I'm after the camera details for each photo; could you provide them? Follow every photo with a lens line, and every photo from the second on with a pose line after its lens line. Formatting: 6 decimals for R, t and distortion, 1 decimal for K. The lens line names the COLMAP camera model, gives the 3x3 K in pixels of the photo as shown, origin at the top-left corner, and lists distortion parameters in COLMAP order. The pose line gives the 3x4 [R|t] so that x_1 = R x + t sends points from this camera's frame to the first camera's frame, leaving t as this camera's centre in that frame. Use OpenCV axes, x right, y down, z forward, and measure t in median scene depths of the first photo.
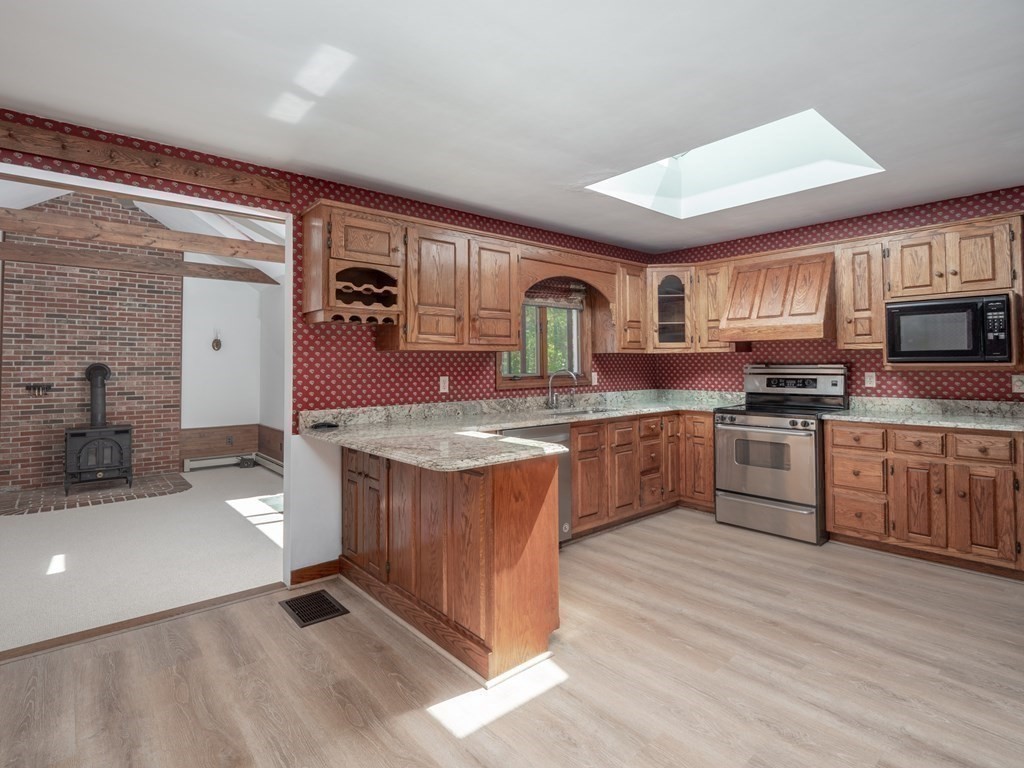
lens RADIAL K [[521.7, 0, 511.3], [0, 521.7, 348.4], [0, 0, 1]] dist [-0.017364, -0.000220]
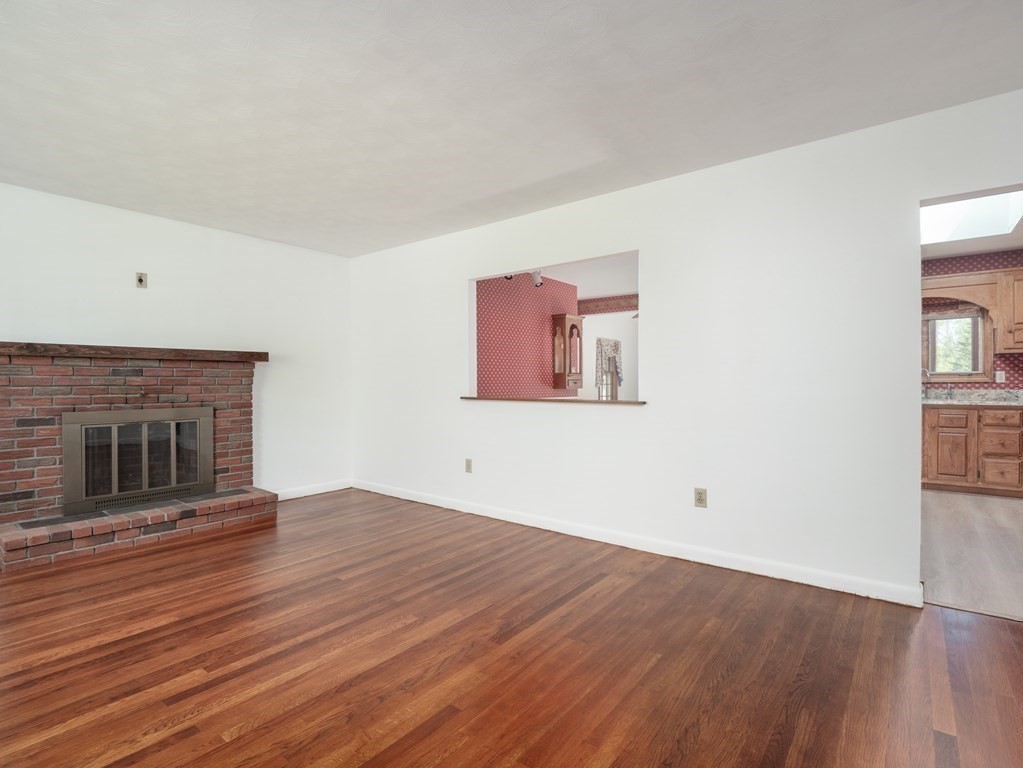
lens RADIAL K [[514.8, 0, 503.7], [0, 514.8, 385.1], [0, 0, 1]] dist [-0.011981, -0.000205]
pose [[0.187918, 0.014585, -0.982076, 1.336291], [0.035863, 0.999121, 0.021701, 0.017986], [0.981530, -0.039298, 0.187230, -0.323642]]
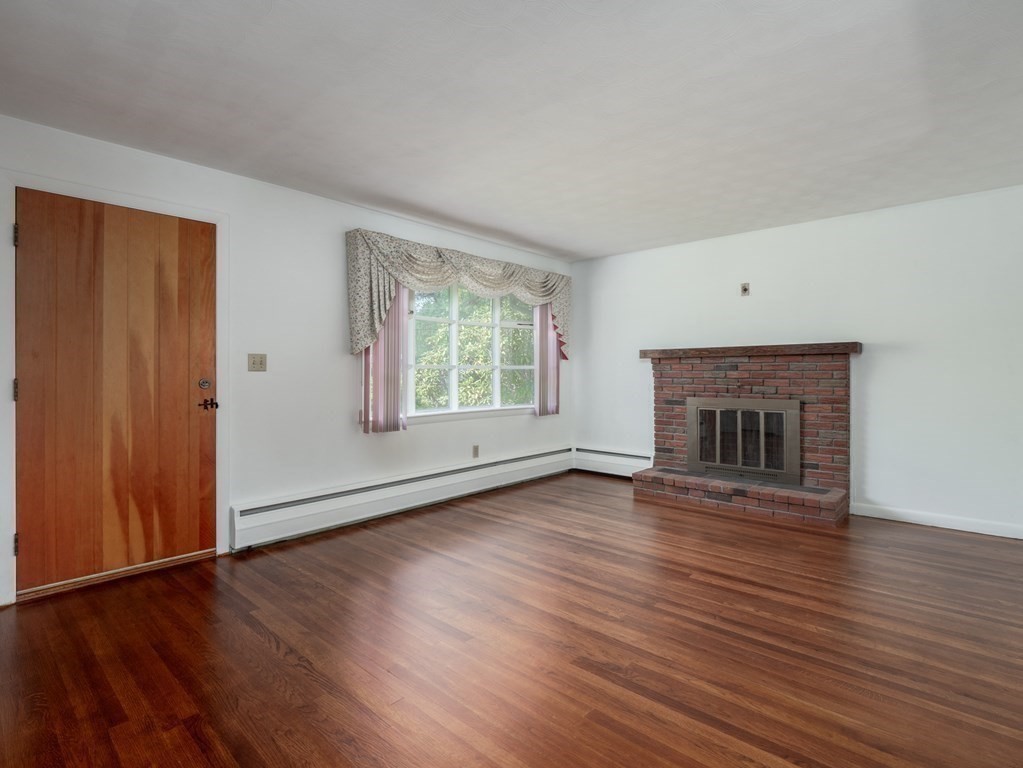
lens RADIAL K [[508.1, 0, 502.4], [0, 508.1, 376.8], [0, 0, 1]] dist [-0.002526, -0.008415]
pose [[-0.992773, 0.008058, -0.119732, 0.883967], [0.011833, 0.999454, -0.030849, 0.042807], [0.119418, -0.032043, -0.992327, 0.317121]]
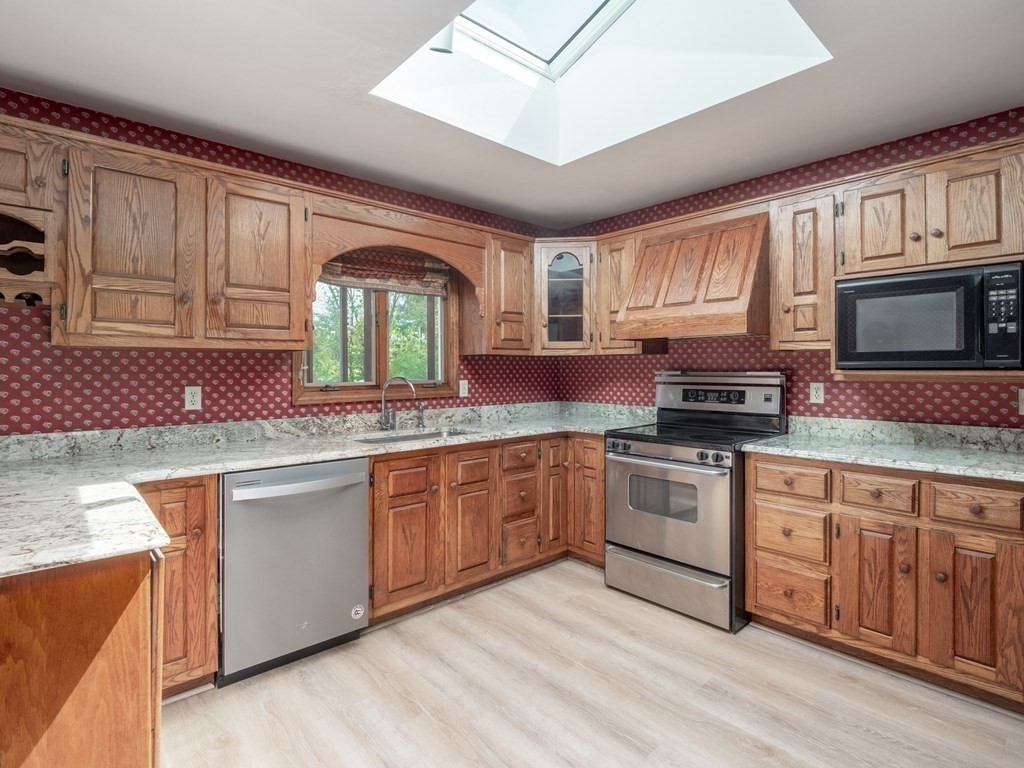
lens RADIAL K [[514.3, 0, 509.4], [0, 514.3, 367.5], [0, 0, 1]] dist [-0.012650, -0.001465]
pose [[0.999755, 0.004677, 0.021655, 0.272198], [-0.005275, 0.999604, 0.027625, 0.008310], [-0.021517, -0.027732, 0.999384, 0.324627]]
